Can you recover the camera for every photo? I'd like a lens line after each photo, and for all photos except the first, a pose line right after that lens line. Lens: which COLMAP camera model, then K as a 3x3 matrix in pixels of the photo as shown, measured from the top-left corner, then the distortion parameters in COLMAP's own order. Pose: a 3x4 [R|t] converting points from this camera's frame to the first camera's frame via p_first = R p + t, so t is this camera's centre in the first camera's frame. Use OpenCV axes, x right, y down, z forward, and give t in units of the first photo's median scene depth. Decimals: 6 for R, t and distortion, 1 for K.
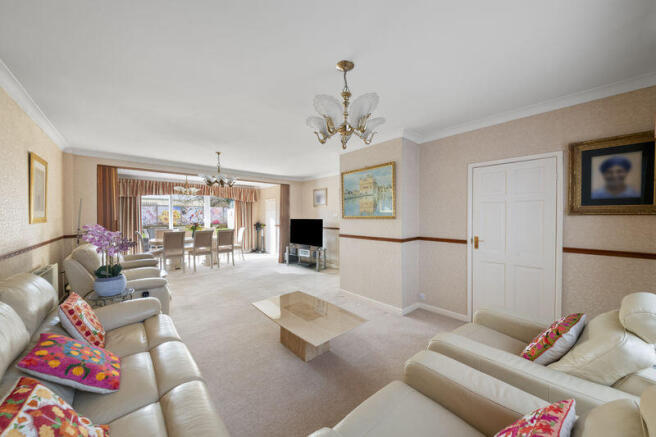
lens RADIAL K [[224.5, 0, 328.0], [0, 224.5, 218.5], [0, 0, 1]] dist [-0.000004, 0.000001]
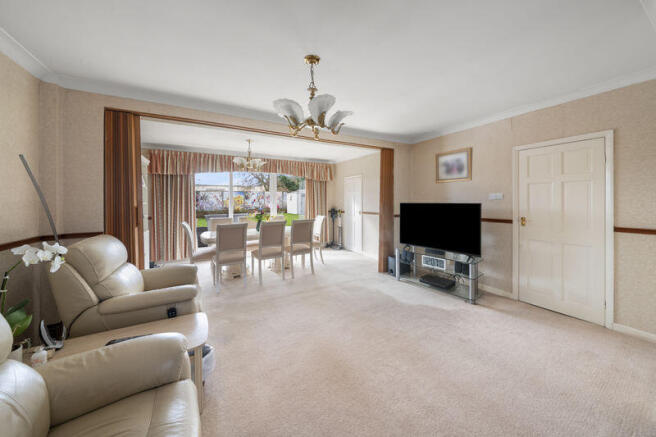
lens RADIAL K [[231.2, 0, 328.3], [0, 231.2, 202.0], [0, 0, 1]] dist [0.039330, -0.000011]
pose [[0.972904, -0.005520, -0.231144, -0.218273], [0.004538, 0.999978, -0.004783, 0.000613], [0.231165, 0.003604, 0.972908, 0.345099]]
